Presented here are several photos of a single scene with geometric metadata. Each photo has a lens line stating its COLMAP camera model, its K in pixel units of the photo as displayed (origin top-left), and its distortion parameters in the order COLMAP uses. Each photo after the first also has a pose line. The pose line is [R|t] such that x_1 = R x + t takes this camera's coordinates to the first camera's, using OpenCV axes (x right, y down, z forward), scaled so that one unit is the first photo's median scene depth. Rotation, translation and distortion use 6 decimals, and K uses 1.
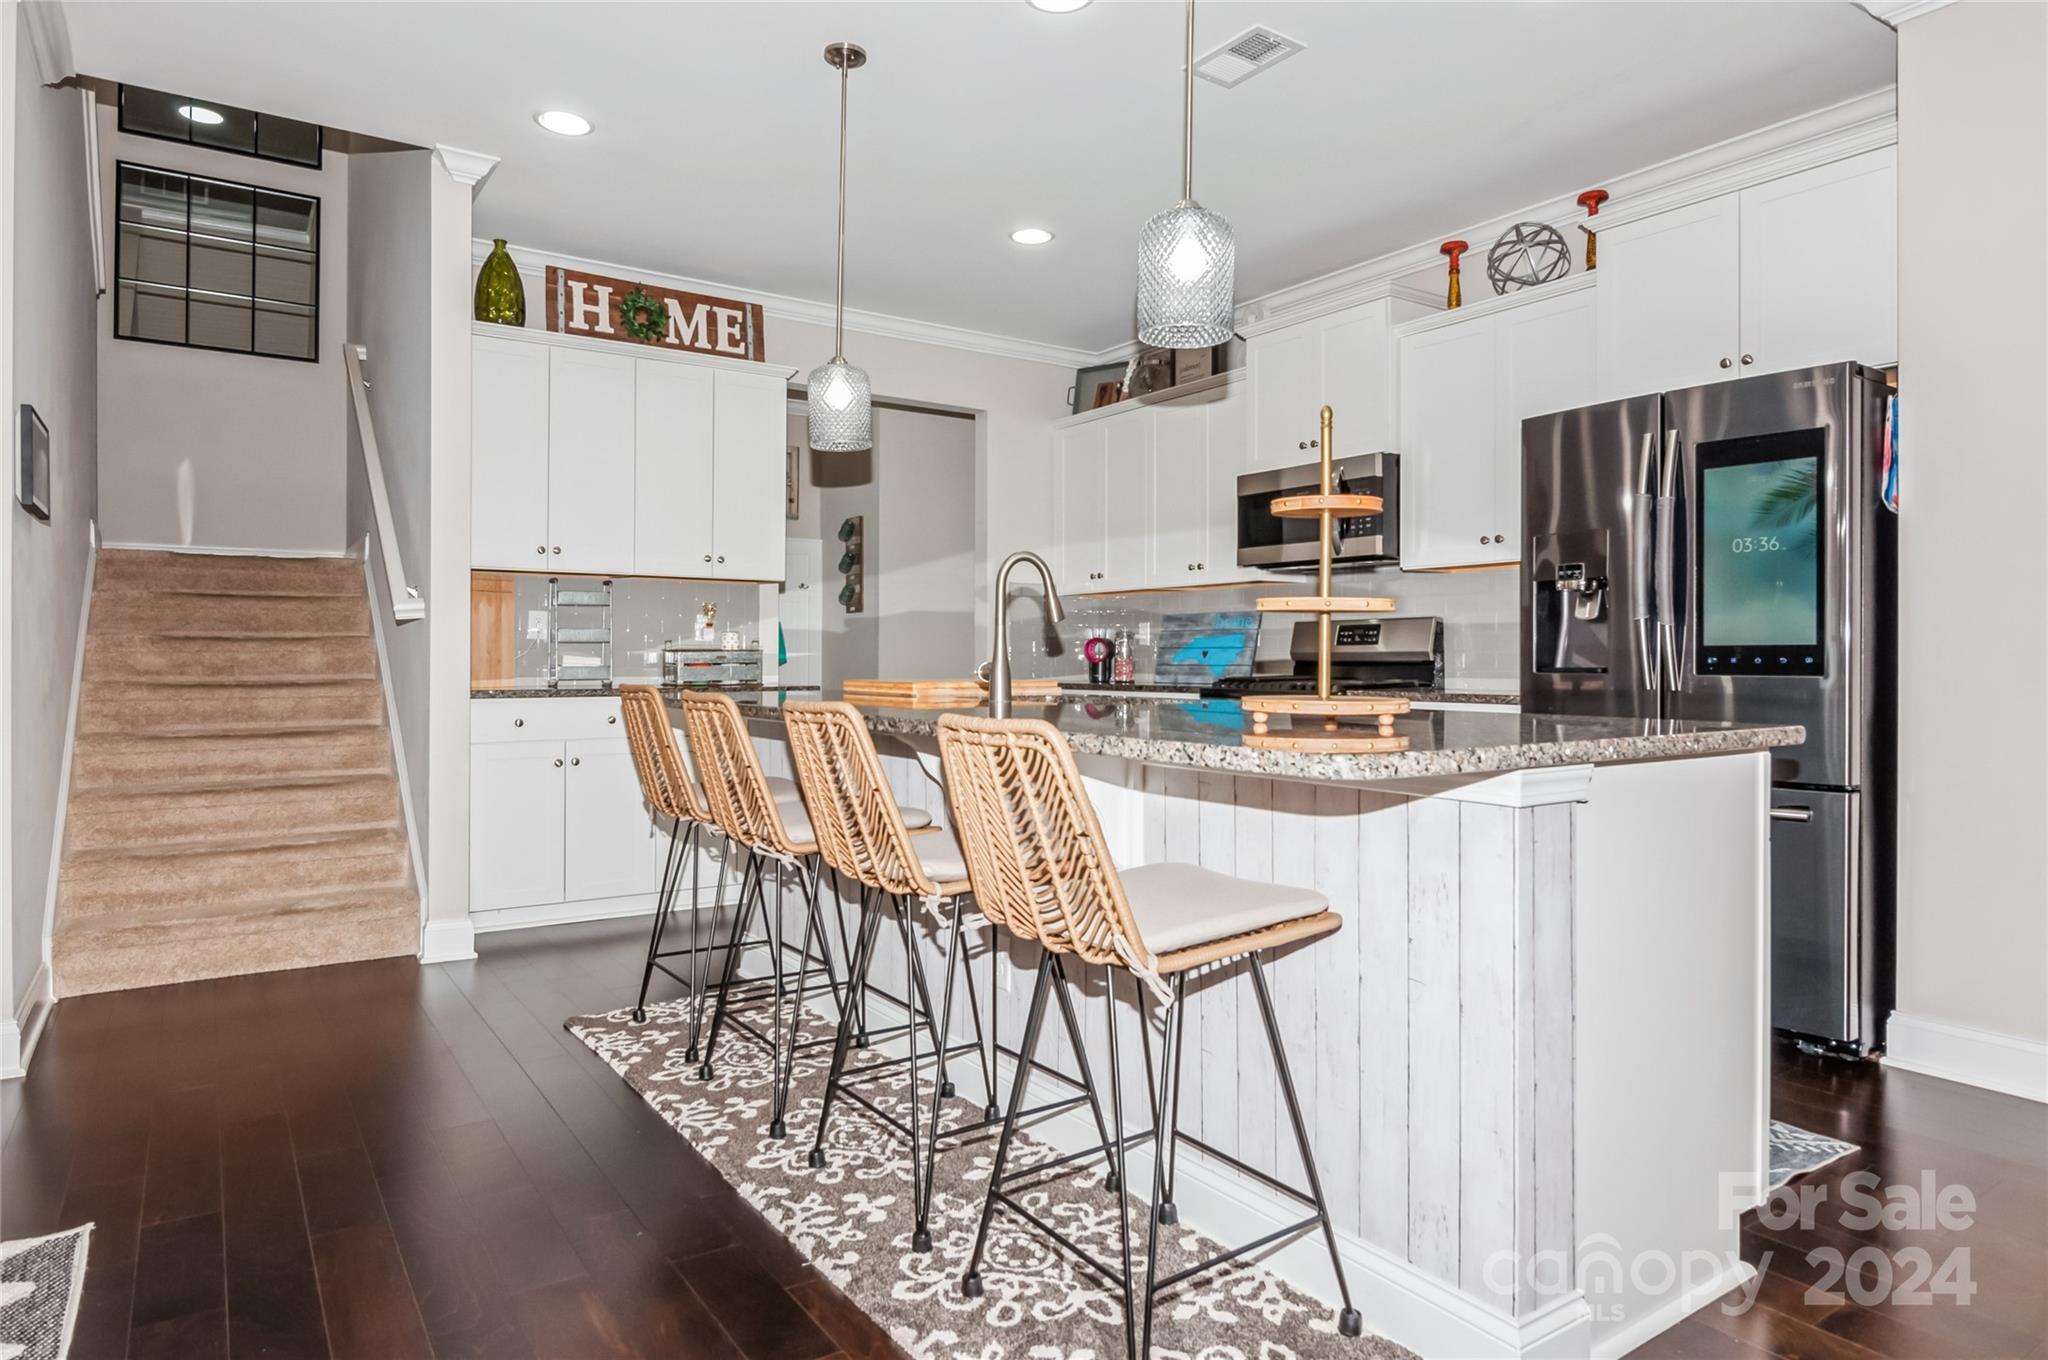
lens RADIAL K [[1201.1, 0, 1010.1], [0, 1201.1, 653.2], [0, 0, 1]] dist [0.007801, -0.016172]
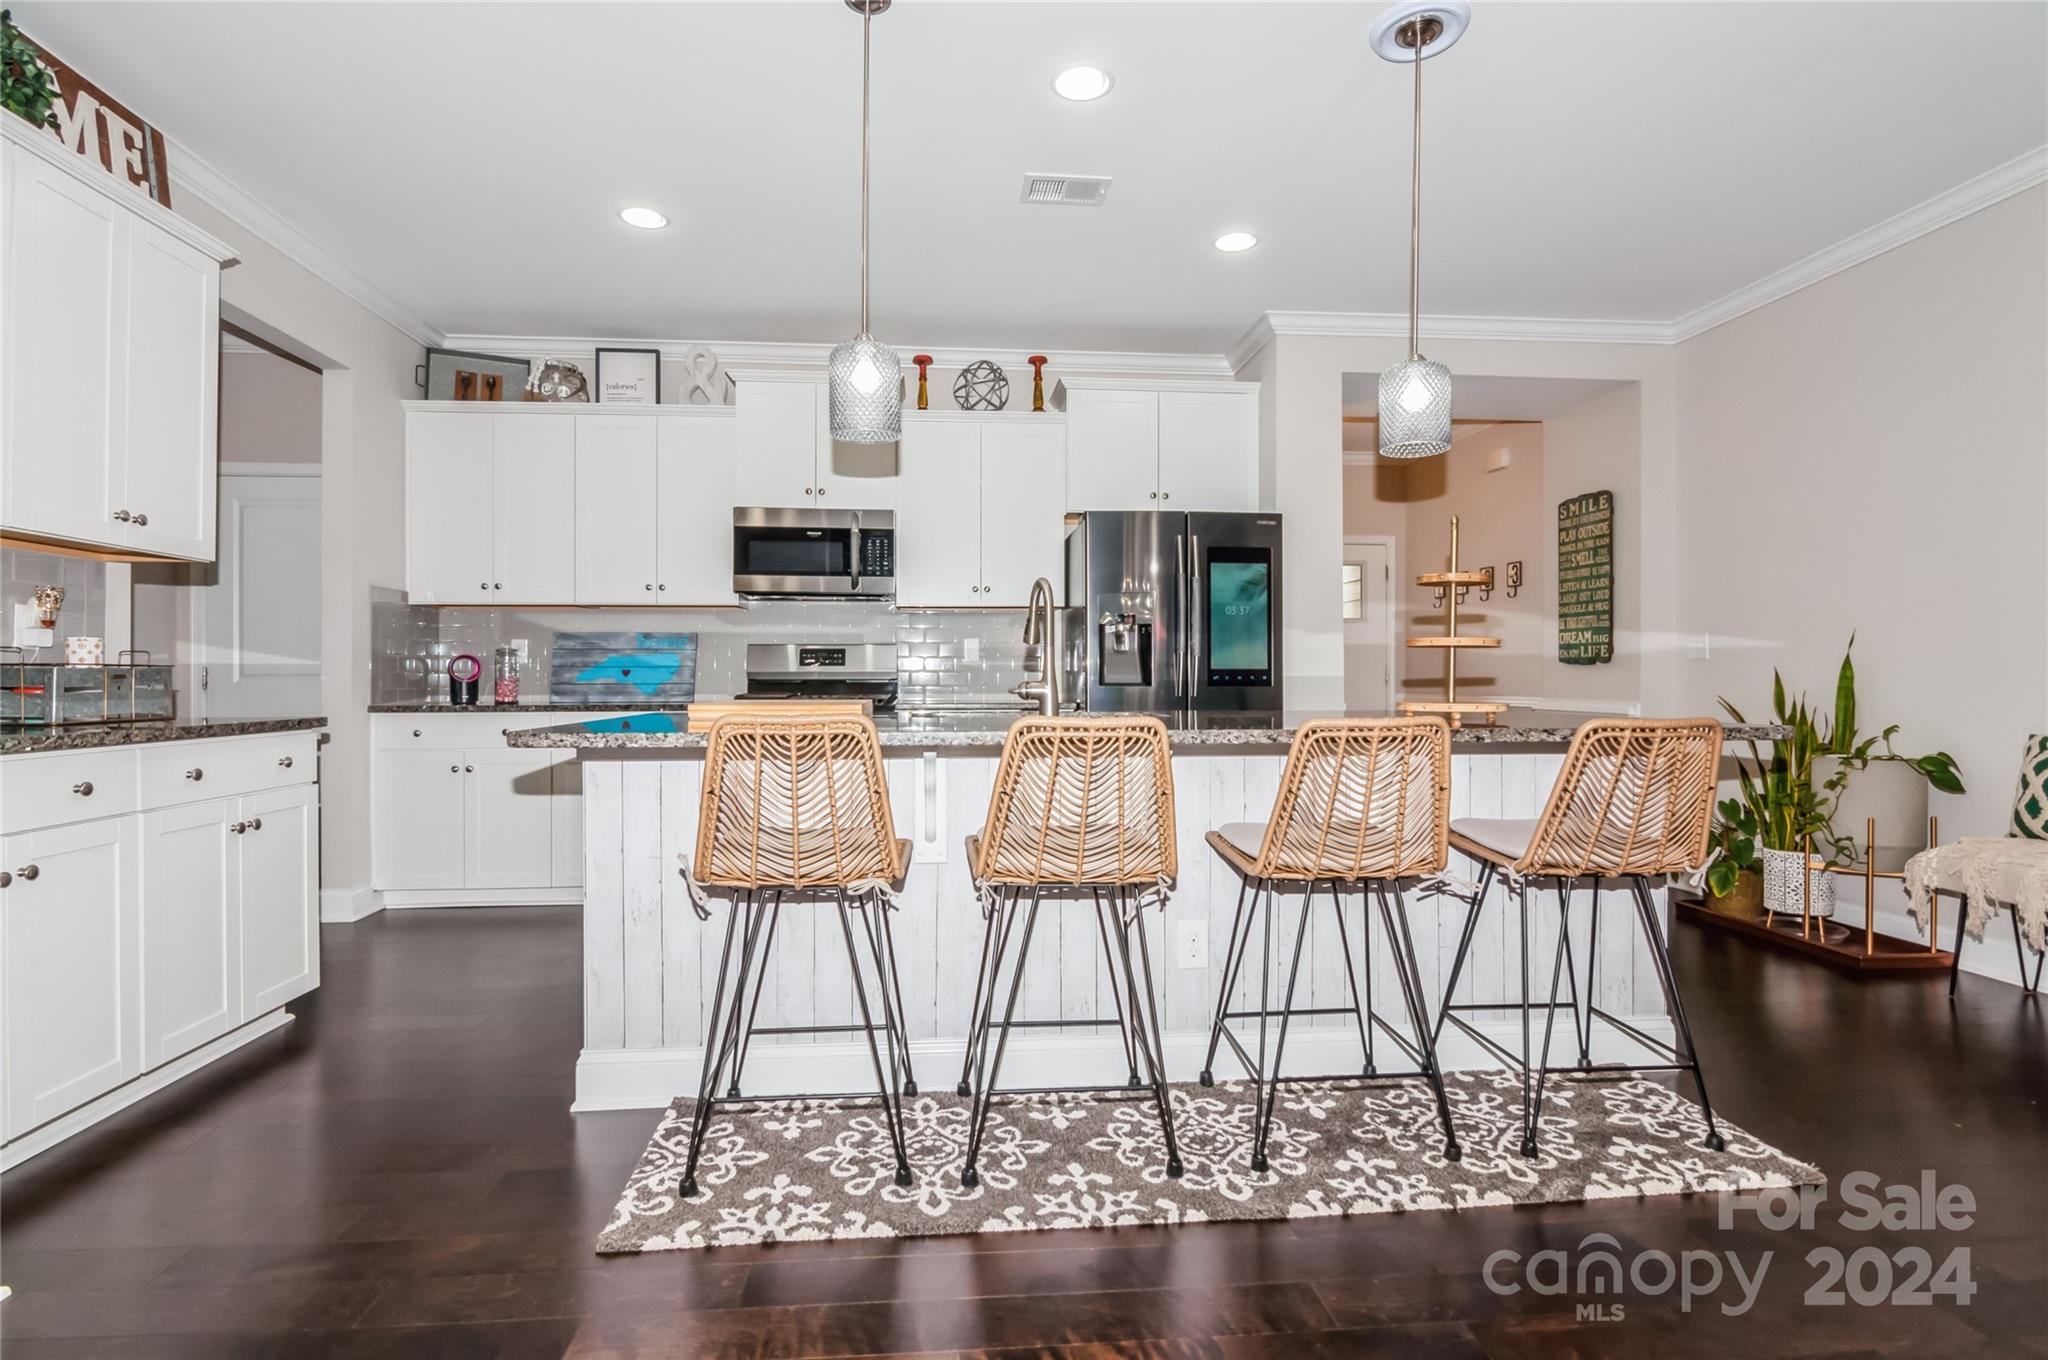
lens RADIAL K [[986.6, 0, 1016.3], [0, 986.6, 675.1], [0, 0, 1]] dist [-0.010315, -0.001500]
pose [[0.485860, -0.000881, 0.874036, -0.609967], [-0.002756, 0.999993, 0.002540, -0.000633], [-0.874032, -0.003643, 0.485854, 0.470679]]
